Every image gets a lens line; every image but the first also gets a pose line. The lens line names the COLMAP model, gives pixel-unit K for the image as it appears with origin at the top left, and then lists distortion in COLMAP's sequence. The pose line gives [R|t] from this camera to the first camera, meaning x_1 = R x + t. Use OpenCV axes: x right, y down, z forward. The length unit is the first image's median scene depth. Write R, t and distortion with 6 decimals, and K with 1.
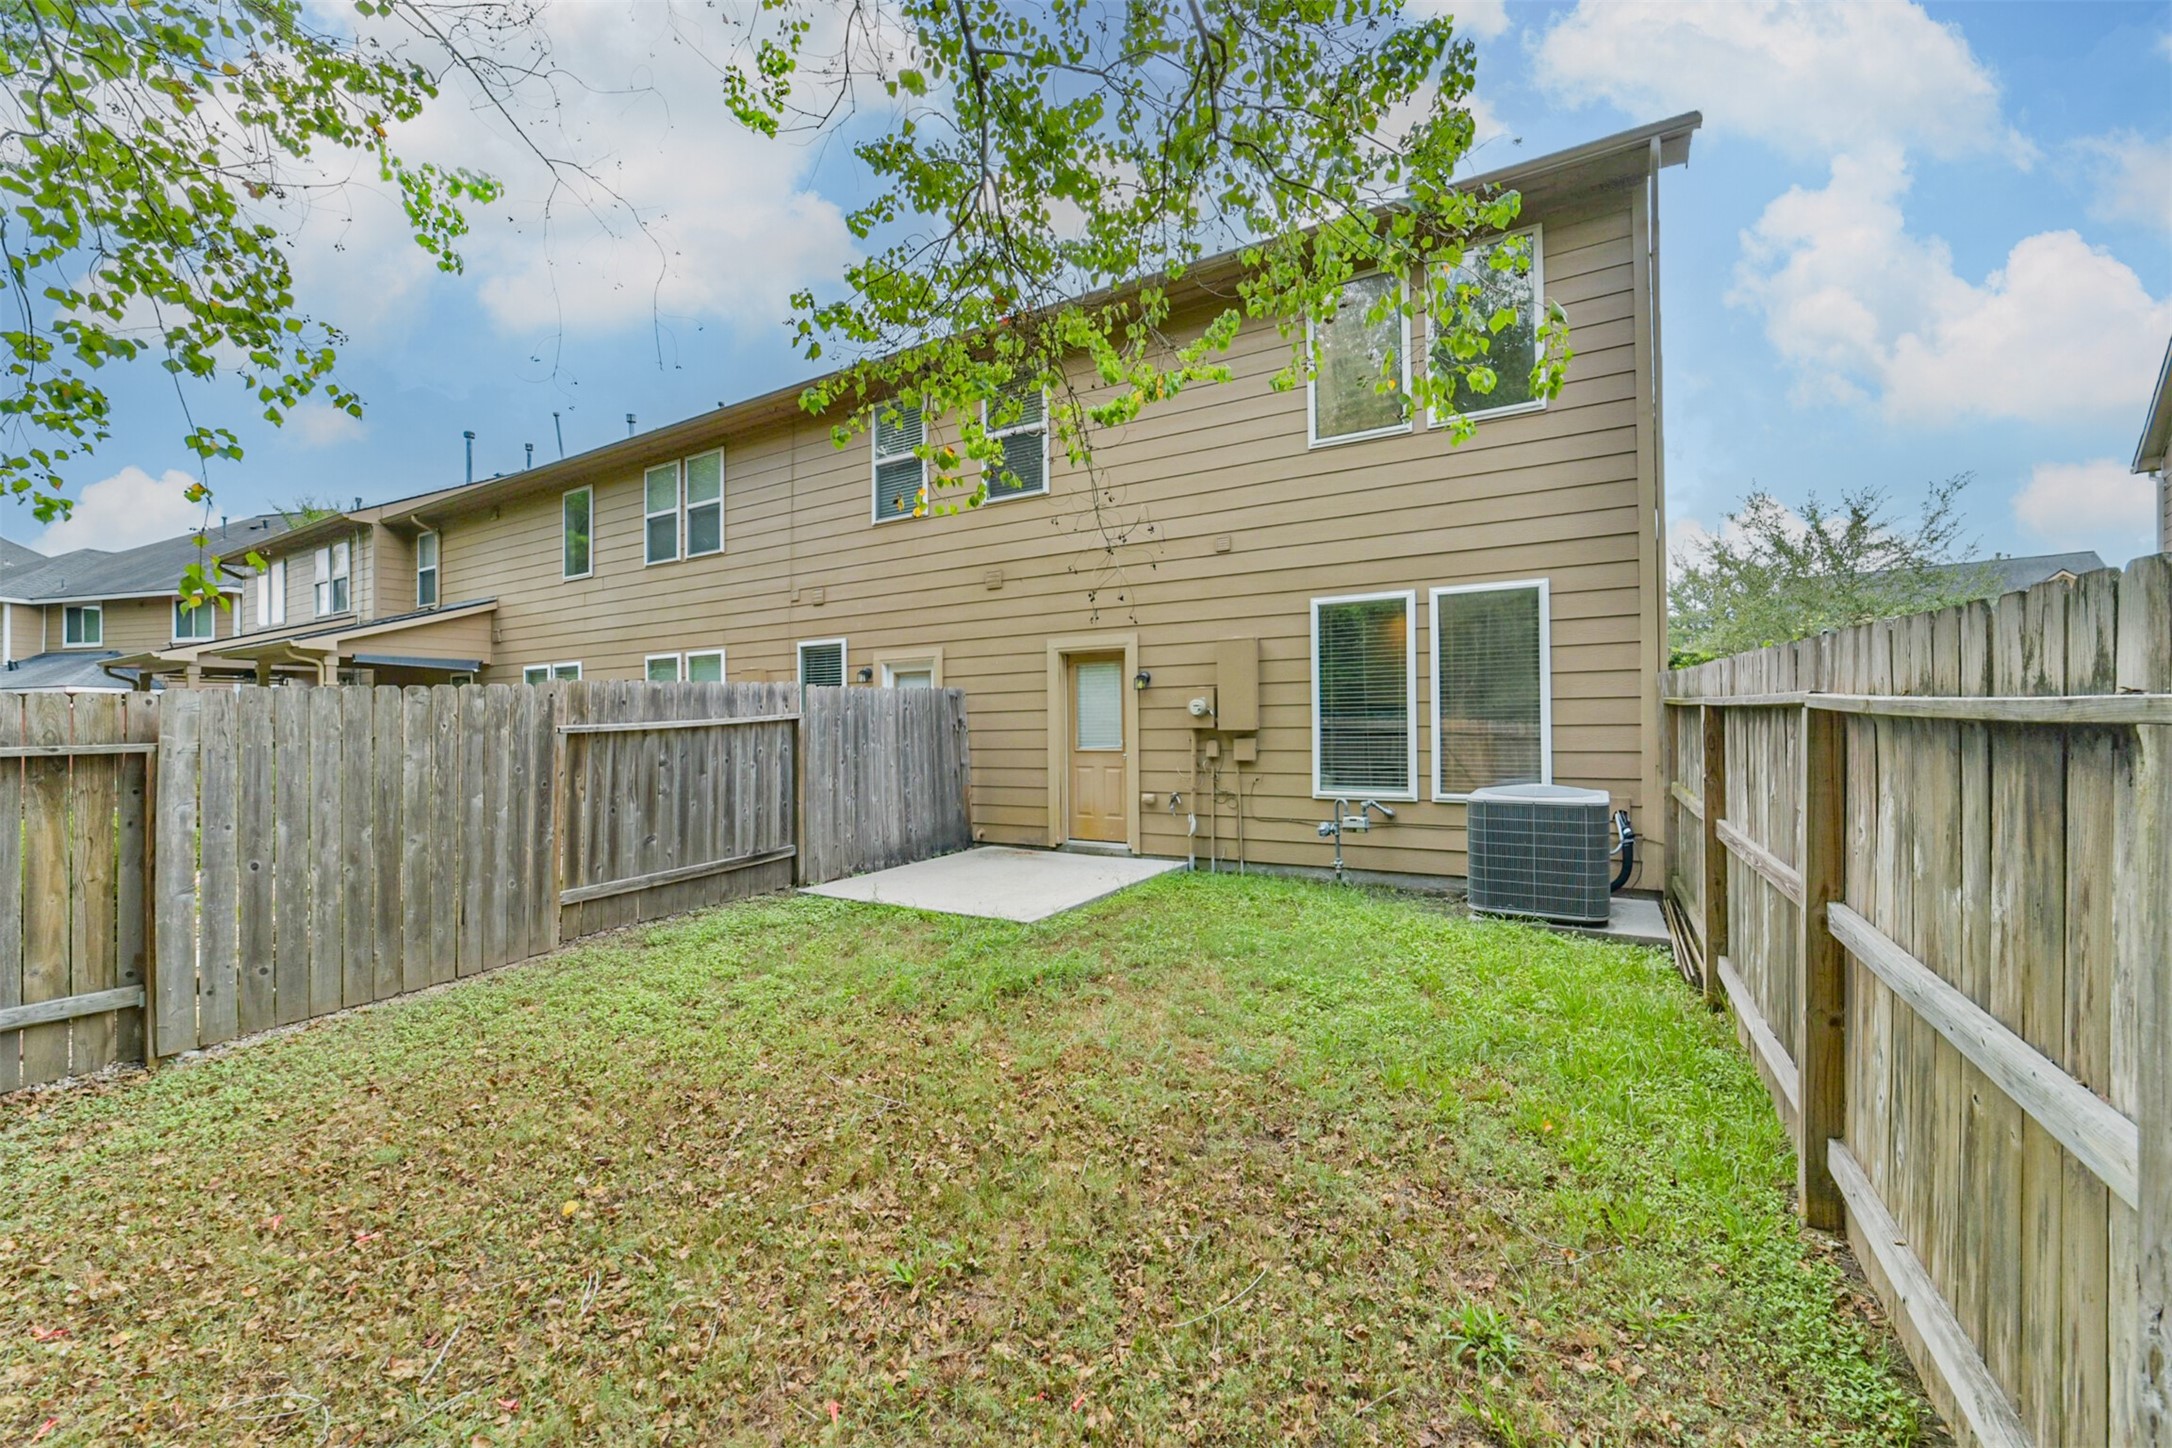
lens RADIAL K [[843.9, 0, 1087.7], [0, 843.9, 713.8], [0, 0, 1]] dist [-0.018347, 0.007065]
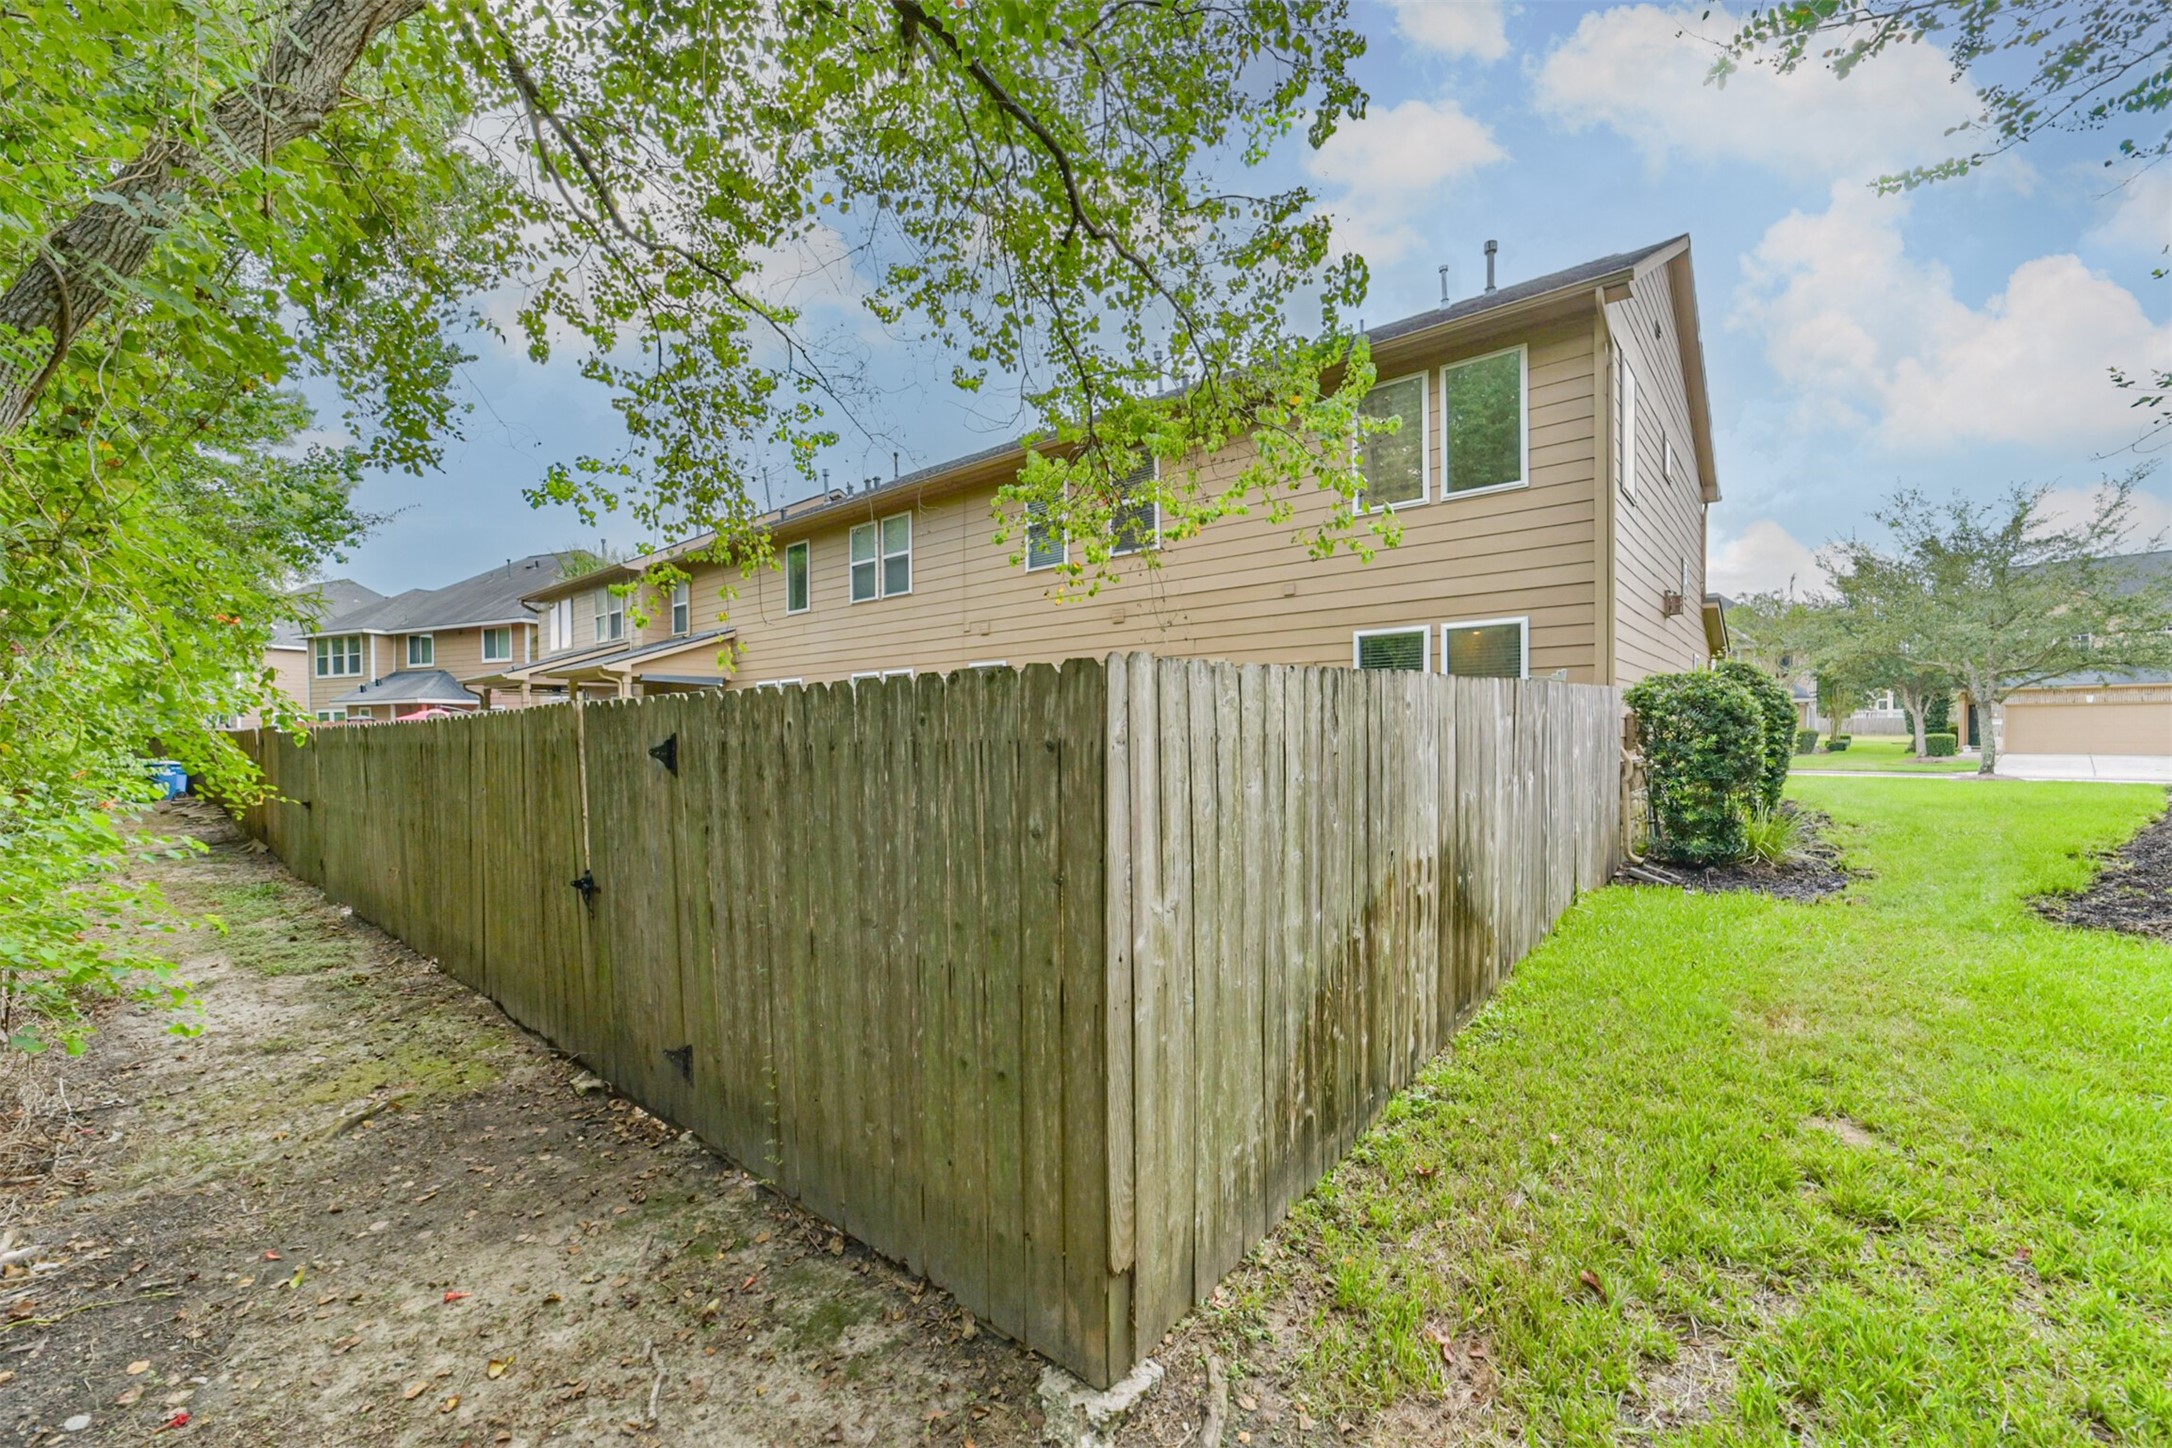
lens RADIAL K [[843.9, 0, 1084.1], [0, 843.9, 734.6], [0, 0, 1]] dist [-0.018347, 0.007065]
pose [[0.984993, 0.001889, -0.172584, 0.043748], [0.001633, 0.999793, 0.020264, -0.001836], [0.172587, -0.020241, 0.984786, -0.205424]]
